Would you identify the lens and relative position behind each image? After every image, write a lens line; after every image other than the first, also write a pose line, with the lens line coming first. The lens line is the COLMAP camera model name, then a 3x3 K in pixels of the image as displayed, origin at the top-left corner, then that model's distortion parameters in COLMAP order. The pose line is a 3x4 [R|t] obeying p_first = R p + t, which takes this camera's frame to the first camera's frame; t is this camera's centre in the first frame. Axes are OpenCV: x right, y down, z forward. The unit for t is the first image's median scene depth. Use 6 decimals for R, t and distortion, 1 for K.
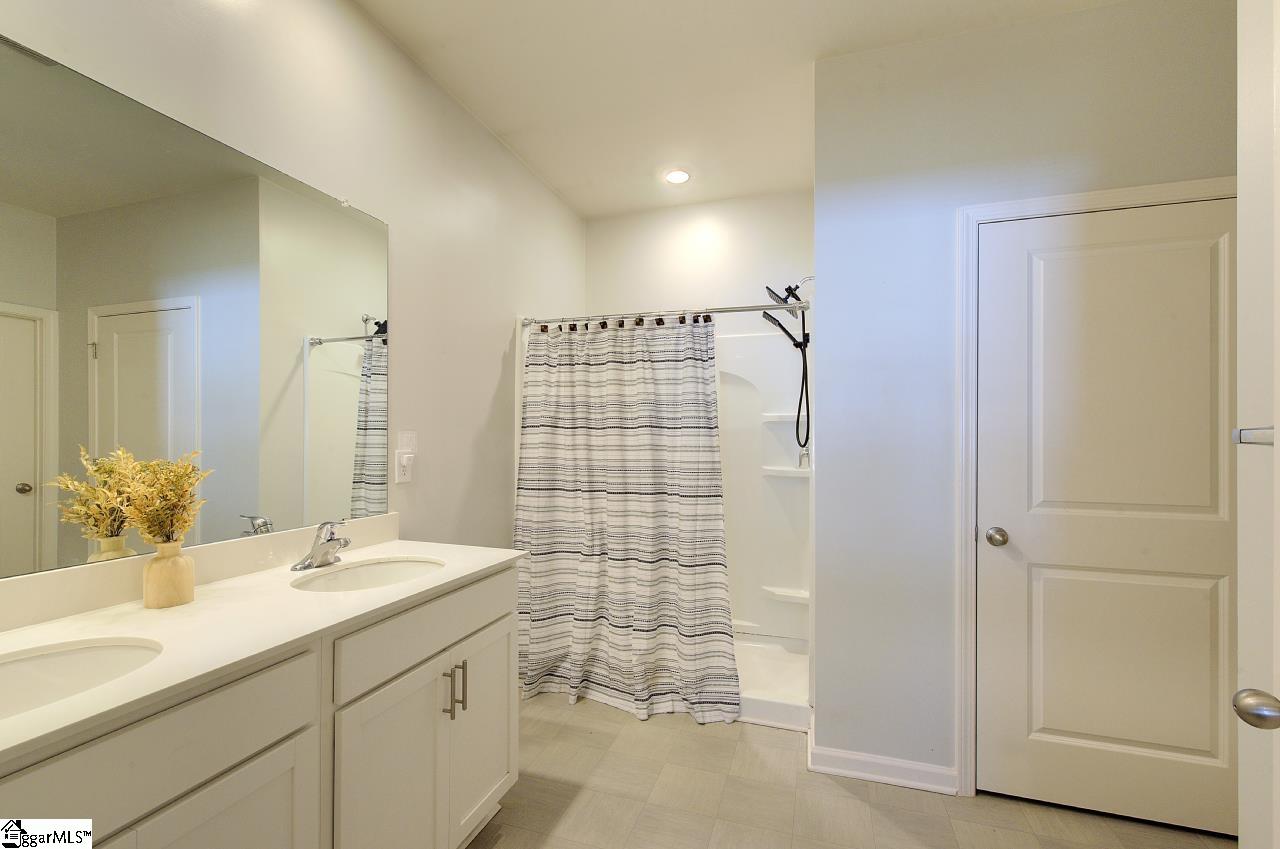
lens RADIAL K [[546.8, 0, 648.8], [0, 546.8, 436.6], [0, 0, 1]] dist [0.001594, 0.000066]
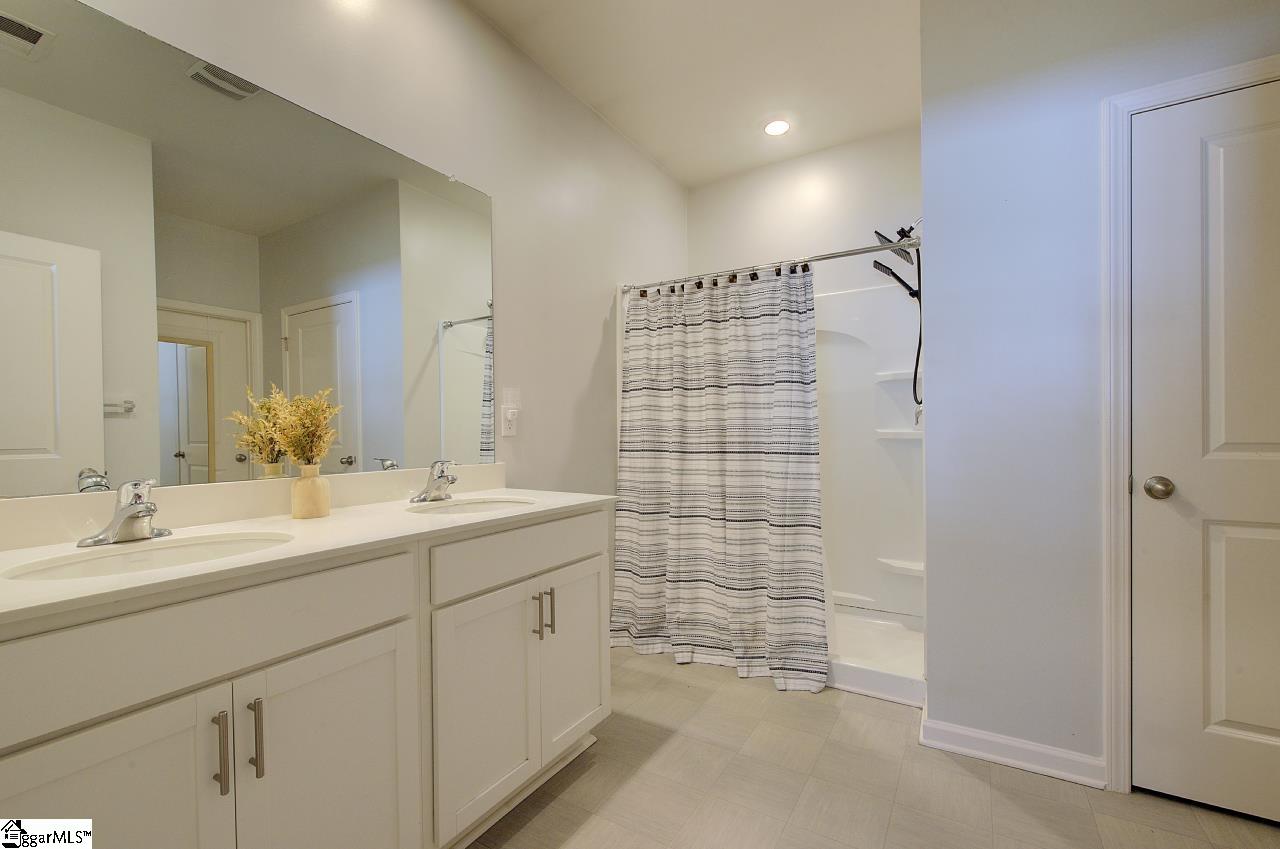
lens RADIAL K [[546.8, 0, 648.8], [0, 546.8, 436.6], [0, 0, 1]] dist [0.001594, 0.000066]
pose [[0.972850, -0.014066, -0.231010, 0.063329], [0.016471, 0.999828, 0.008483, 0.072757], [0.230851, -0.012058, 0.972914, 0.008106]]
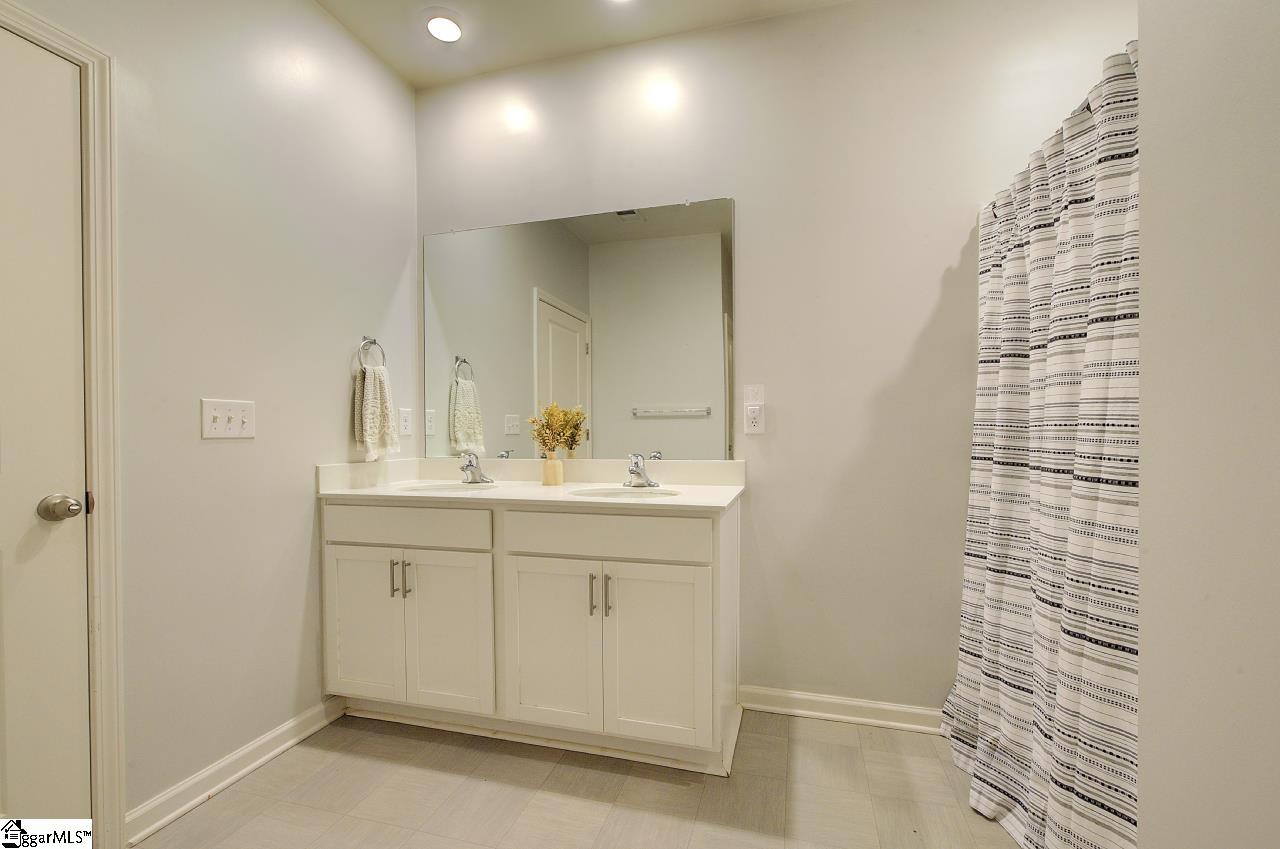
lens RADIAL K [[558.1, 0, 643.8], [0, 558.1, 432.4], [0, 0, 1]] dist [-0.000314, 0.000799]
pose [[0.033750, -0.004769, -0.999419, 0.552365], [0.007173, 0.999964, -0.004529, 0.076505], [0.999405, -0.007016, 0.033783, 0.676708]]
